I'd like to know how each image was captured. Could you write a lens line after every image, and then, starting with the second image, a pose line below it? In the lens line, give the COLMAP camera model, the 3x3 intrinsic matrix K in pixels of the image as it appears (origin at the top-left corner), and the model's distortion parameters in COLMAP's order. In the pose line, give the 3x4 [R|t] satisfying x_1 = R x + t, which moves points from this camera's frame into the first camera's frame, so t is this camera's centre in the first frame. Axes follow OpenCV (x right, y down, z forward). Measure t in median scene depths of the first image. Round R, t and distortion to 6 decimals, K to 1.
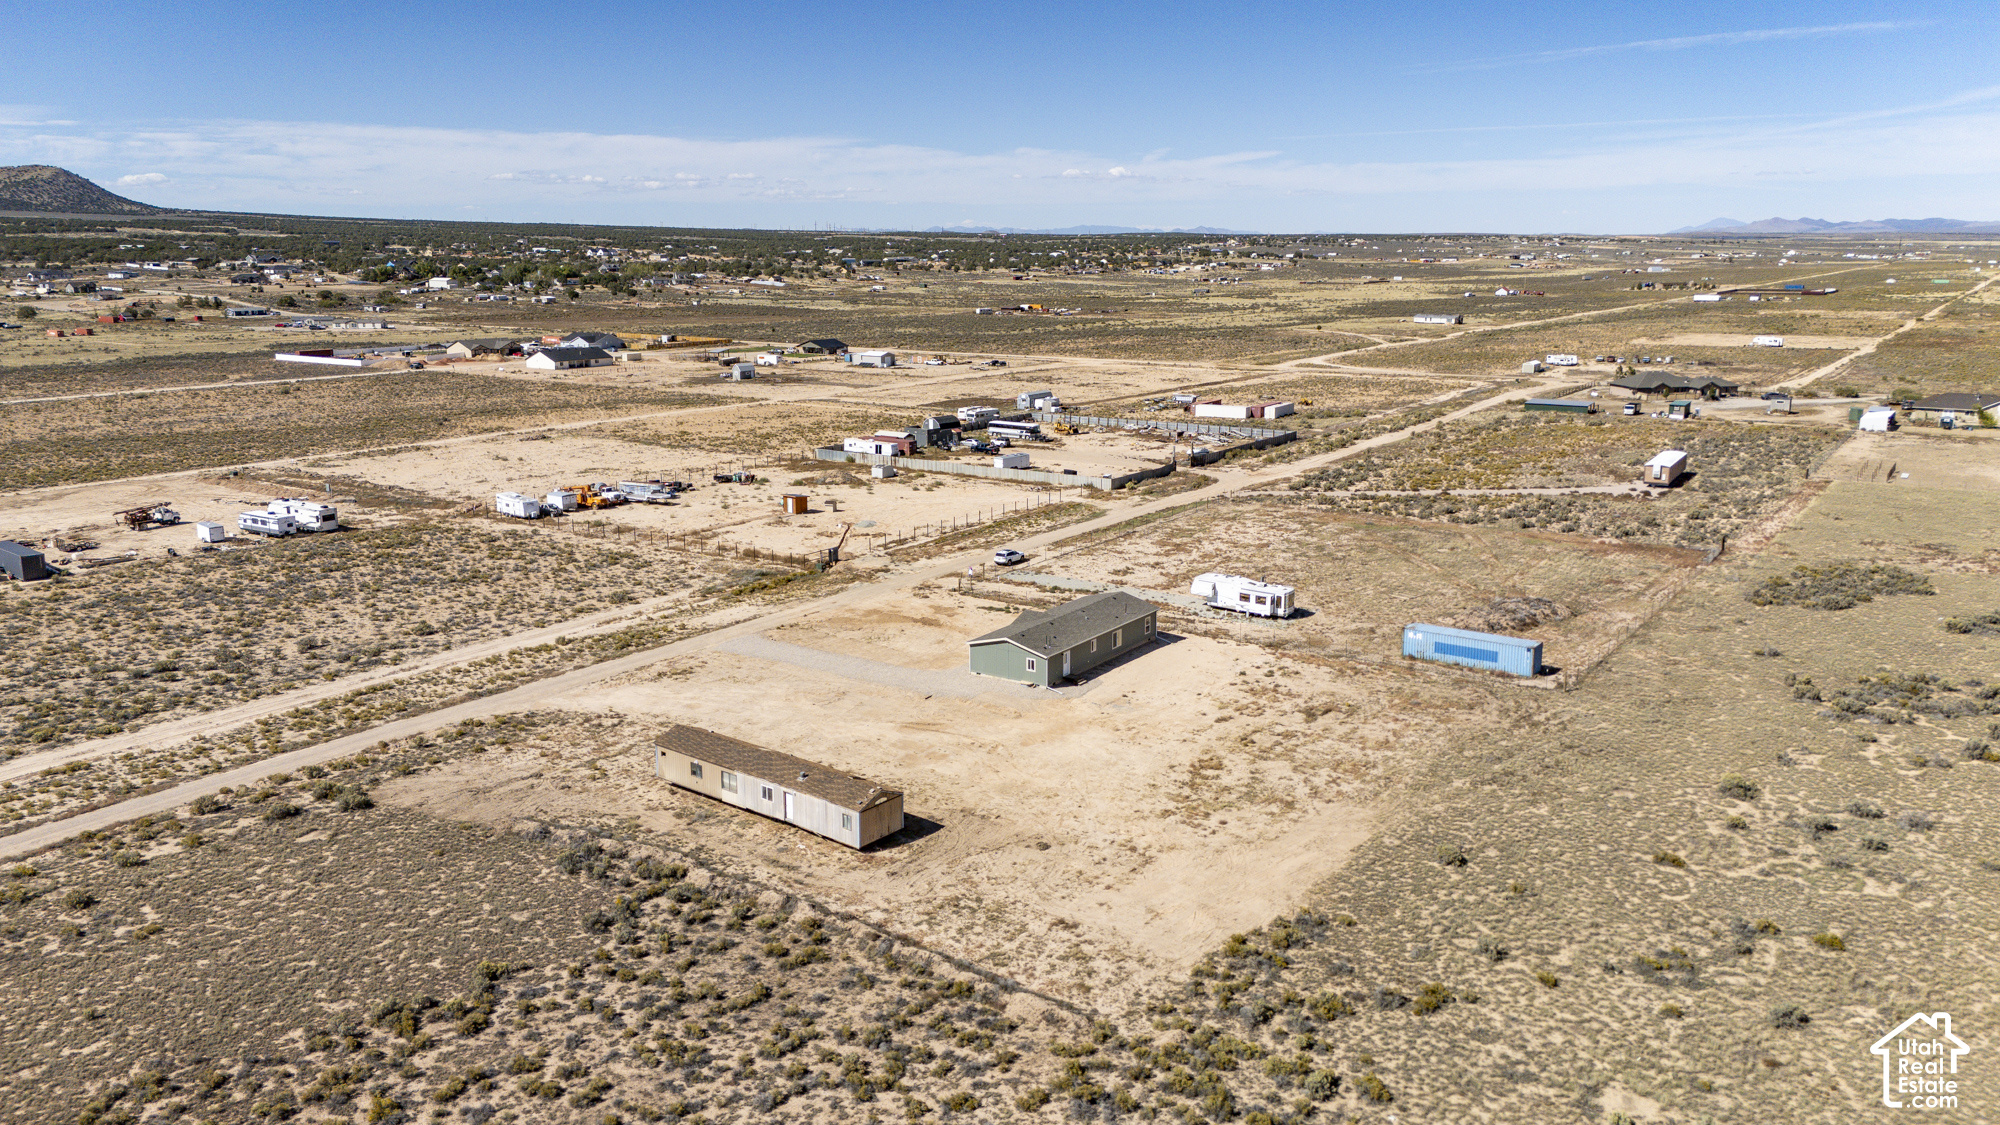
lens RADIAL K [[1453.2, 0, 990.6], [0, 1453.2, 523.4], [0, 0, 1]] dist [0.071074, -0.043882]
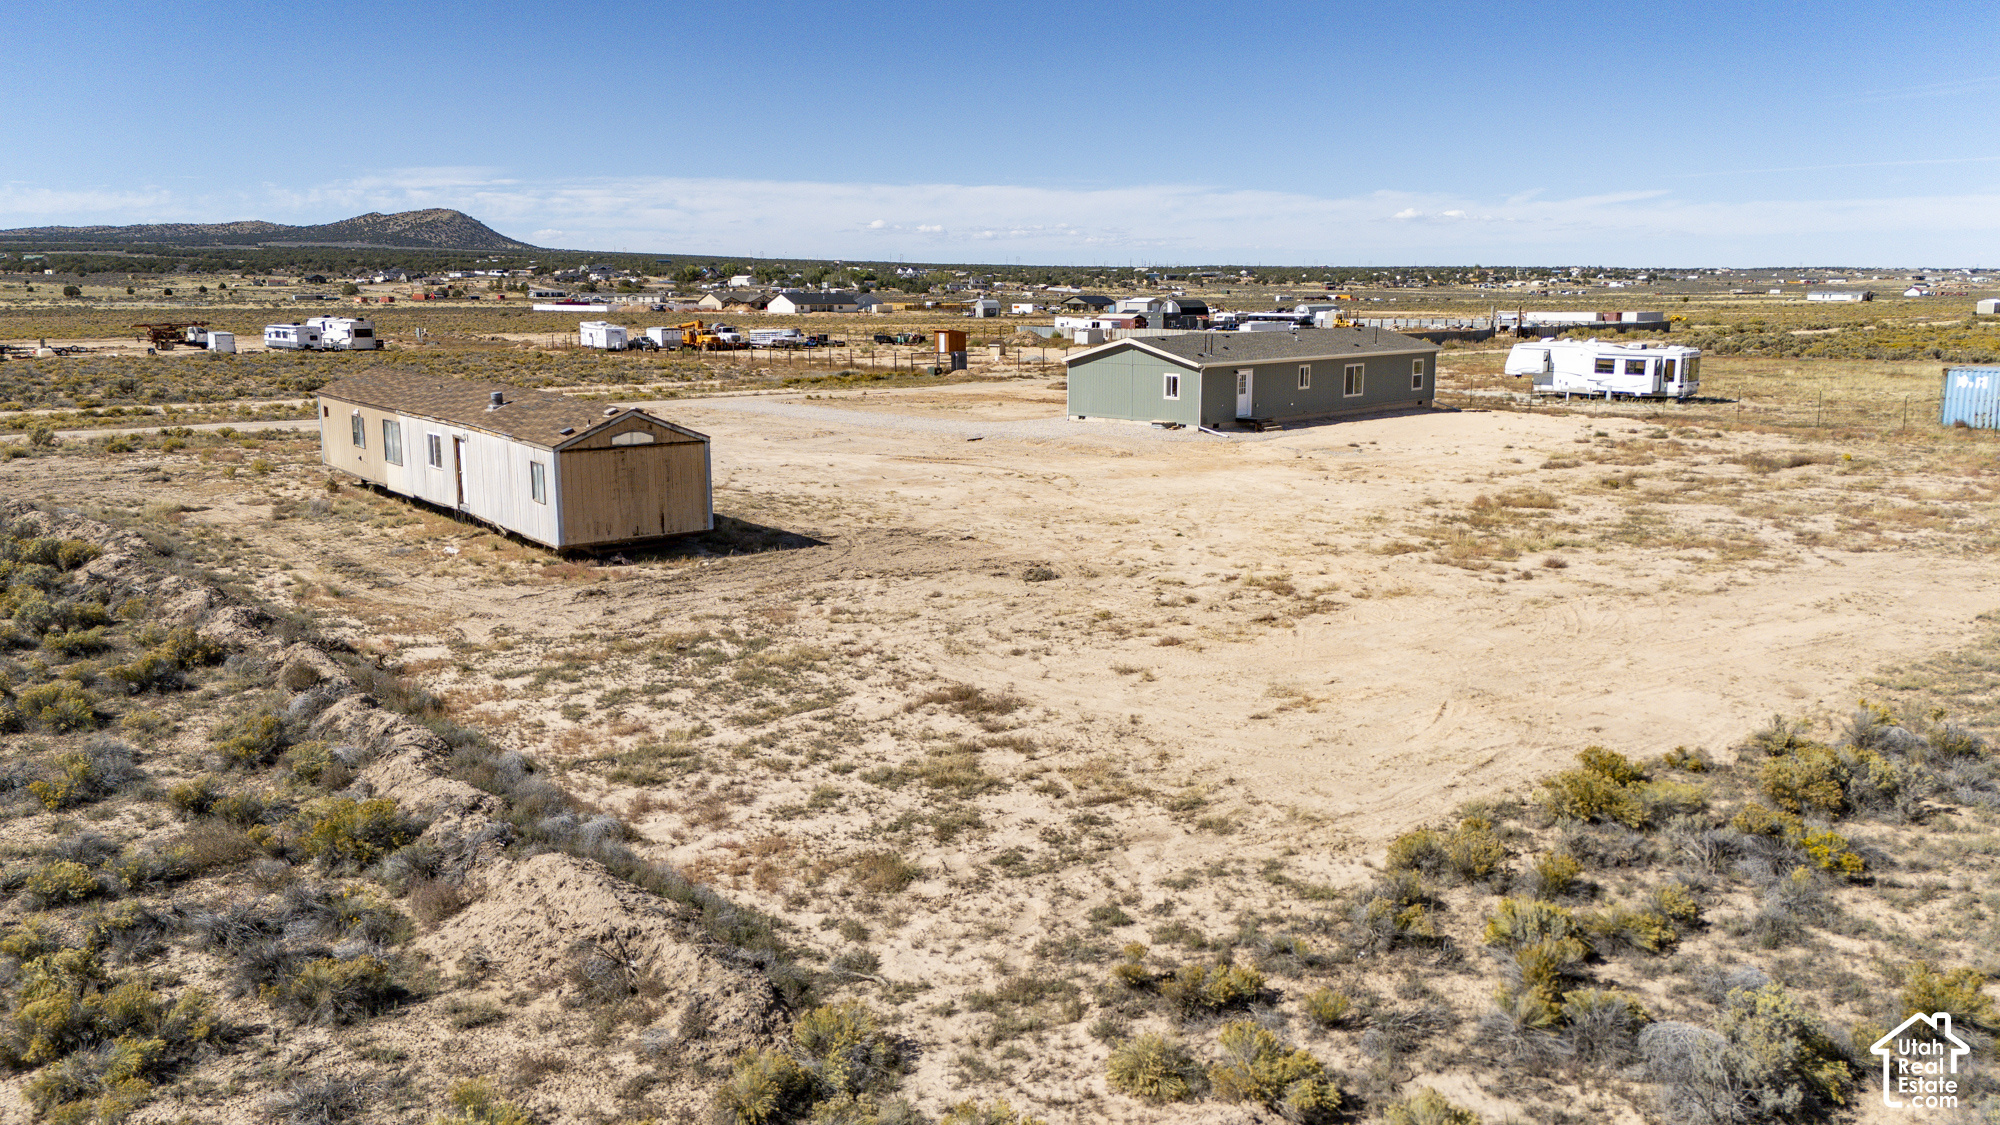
lens RADIAL K [[1453.2, 0, 979.9], [0, 1453.2, 574.5], [0, 0, 1]] dist [0.071074, -0.043882]
pose [[0.976650, 0.039907, -0.211098, 0.079114], [-0.037296, 0.999171, 0.016339, 0.170875], [0.211575, -0.008085, 0.977328, 0.500955]]
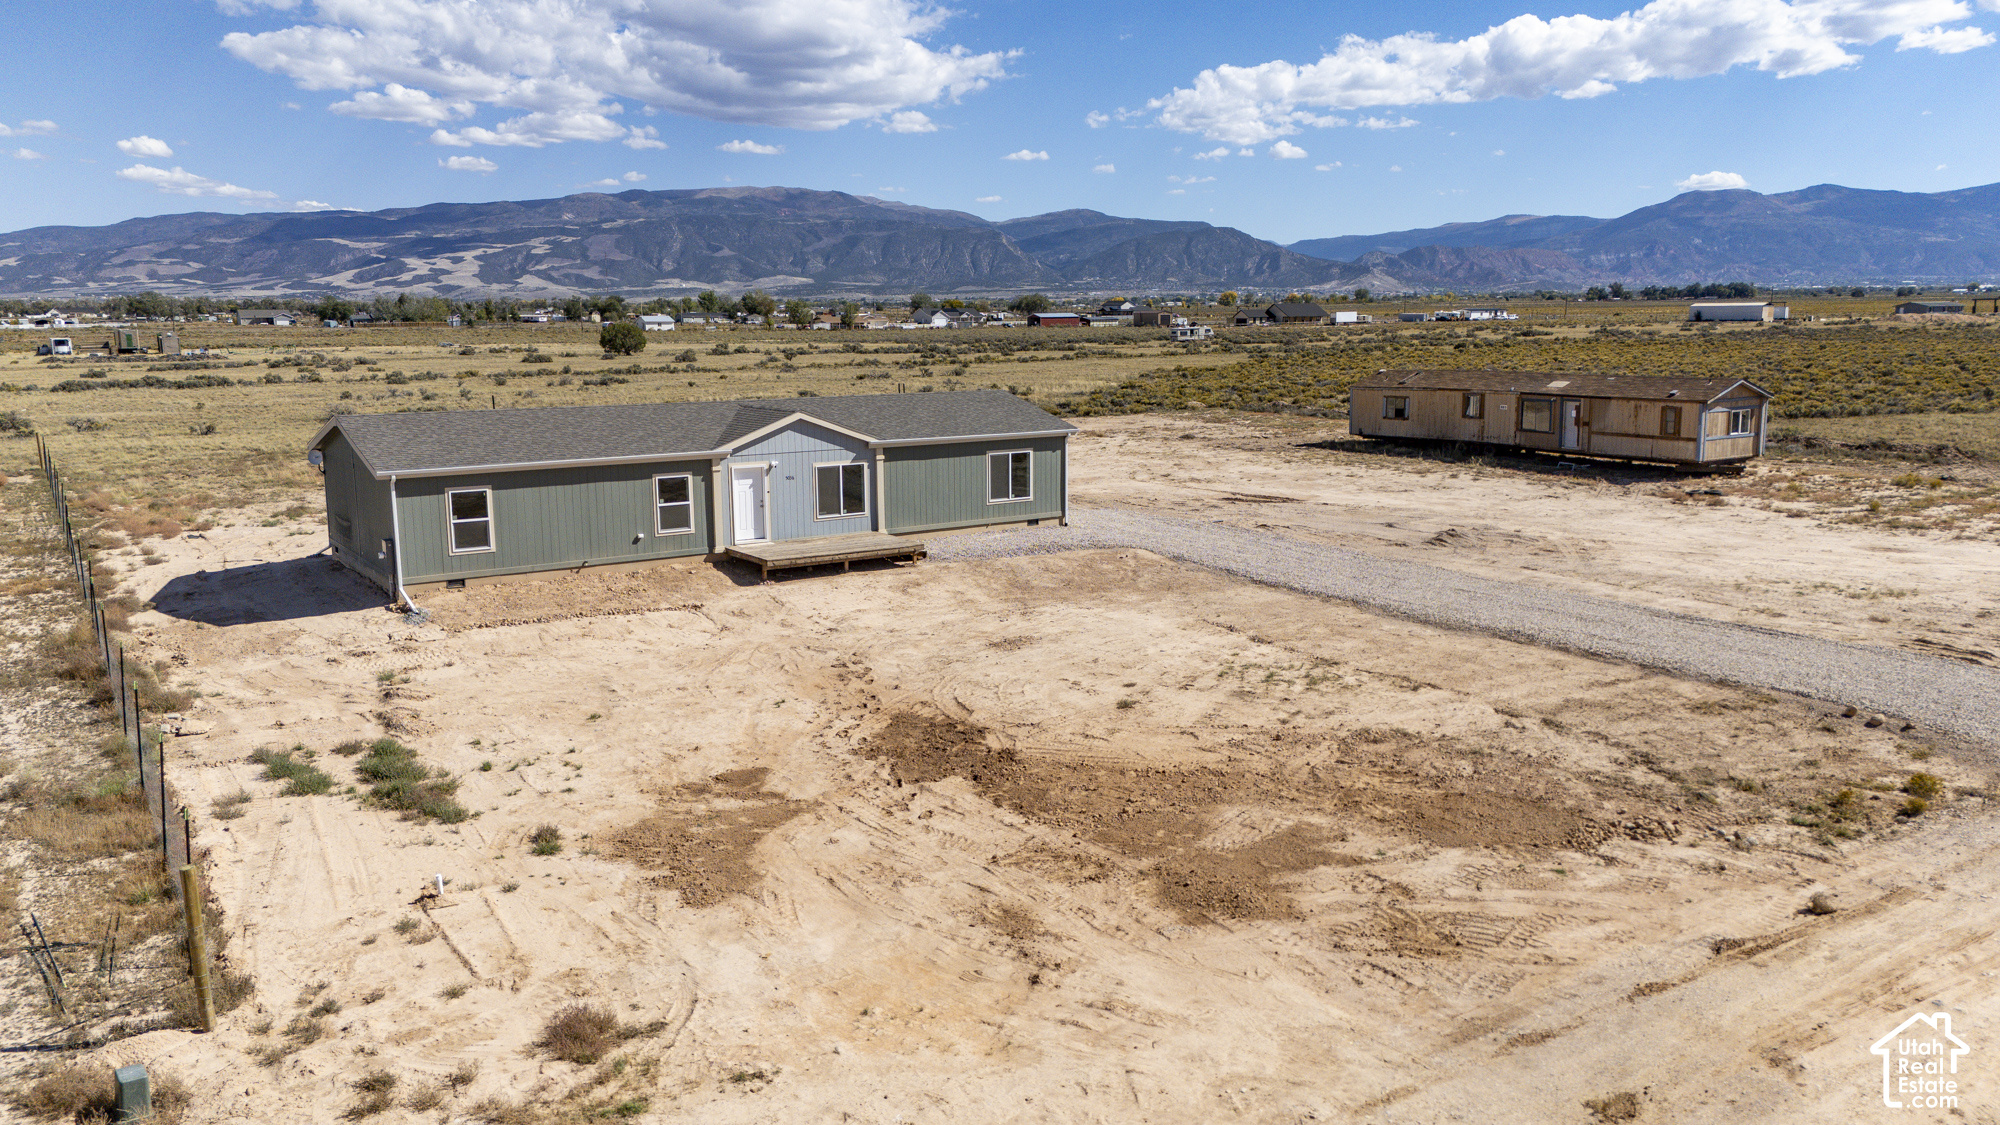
lens RADIAL K [[1453.2, 0, 996.6], [0, 1453.2, 563.2], [0, 0, 1]] dist [0.071074, -0.043882]
pose [[-0.934140, -0.054246, 0.352761, -0.138821], [0.068557, 0.942704, 0.326510, -0.008606], [-0.350262, 0.329191, -0.876898, 1.470712]]
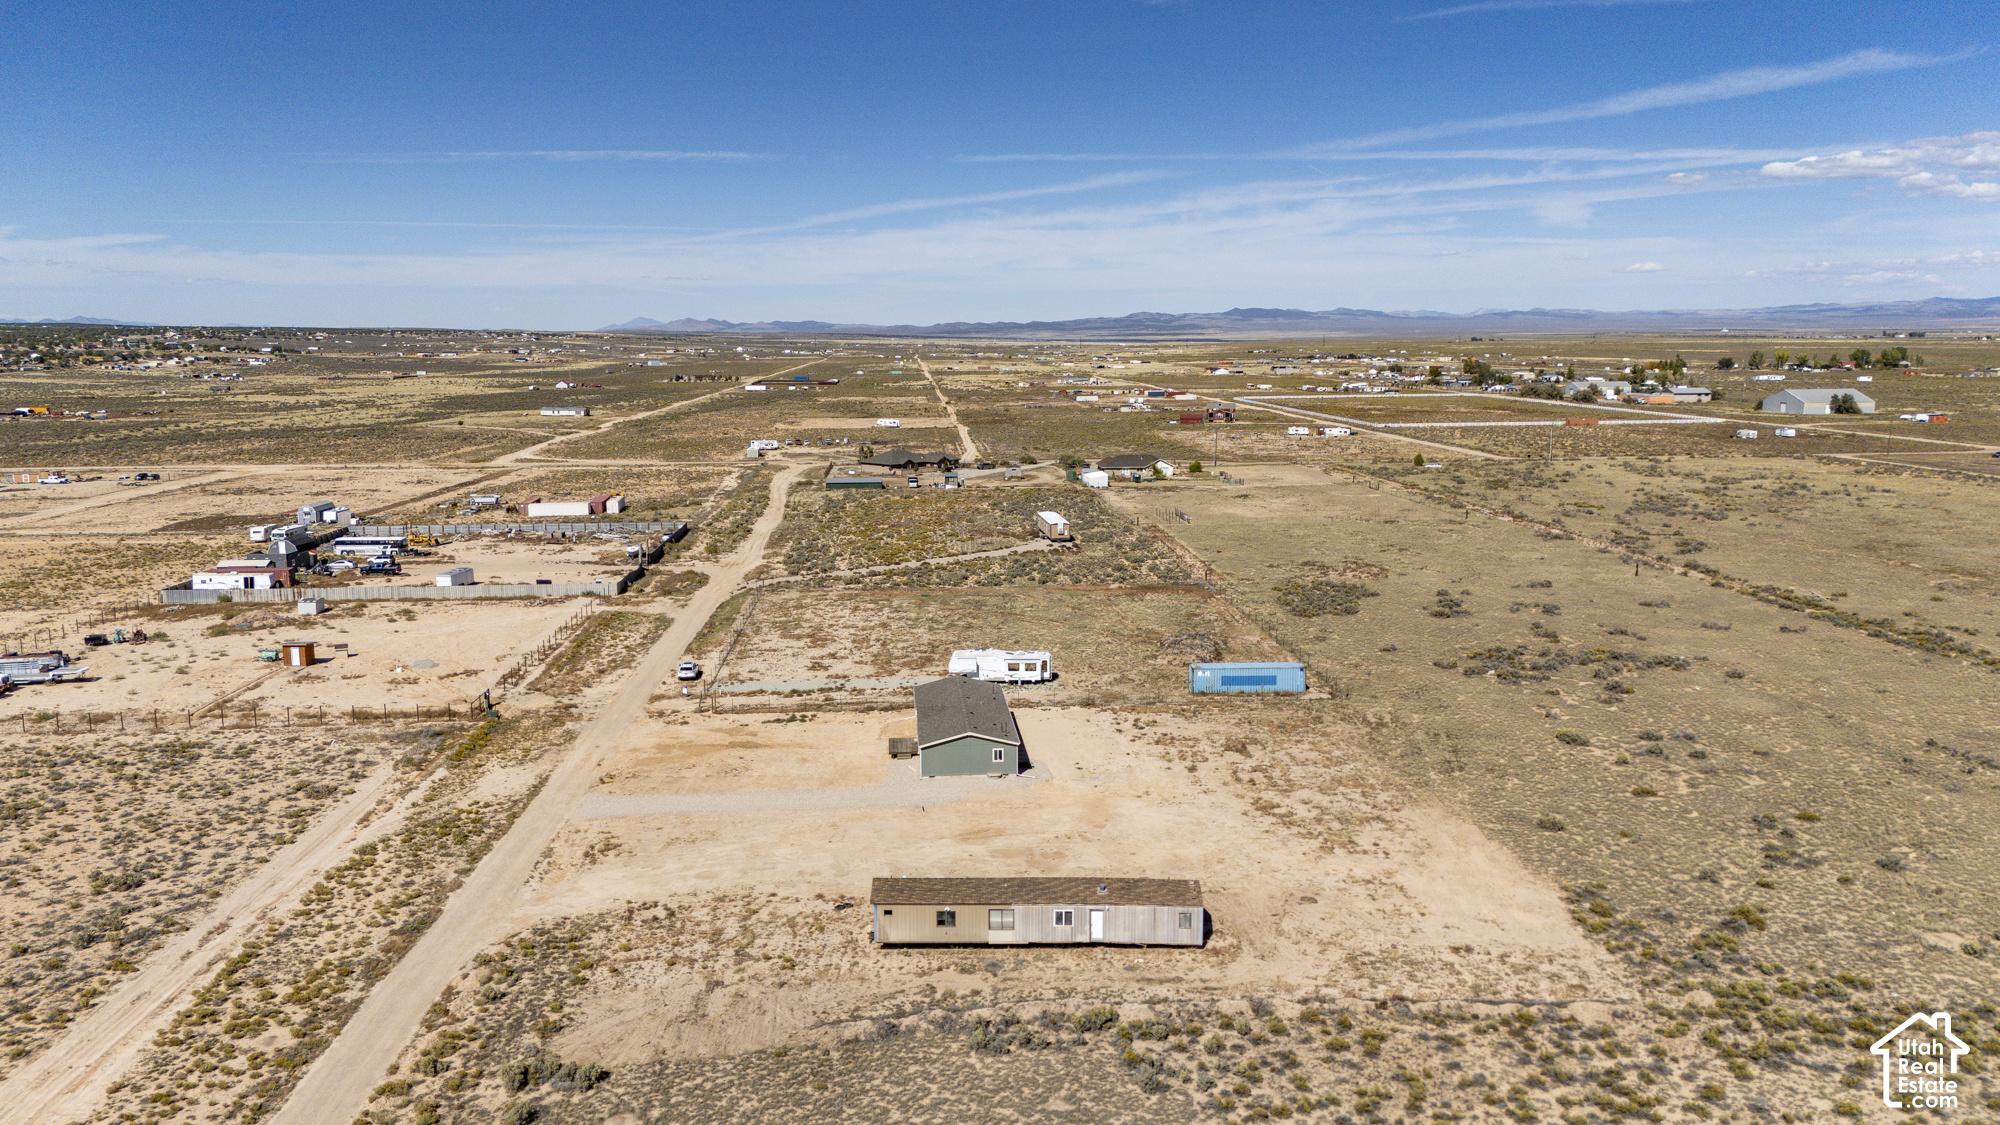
lens RADIAL K [[1453.2, 0, 1014.5], [0, 1453.2, 547.4], [0, 0, 1]] dist [0.071074, -0.043882]
pose [[0.782407, -0.090878, 0.616101, -0.592161], [0.119572, 0.992811, -0.005405, -0.037031], [-0.611180, 0.077897, 0.787649, 0.227789]]
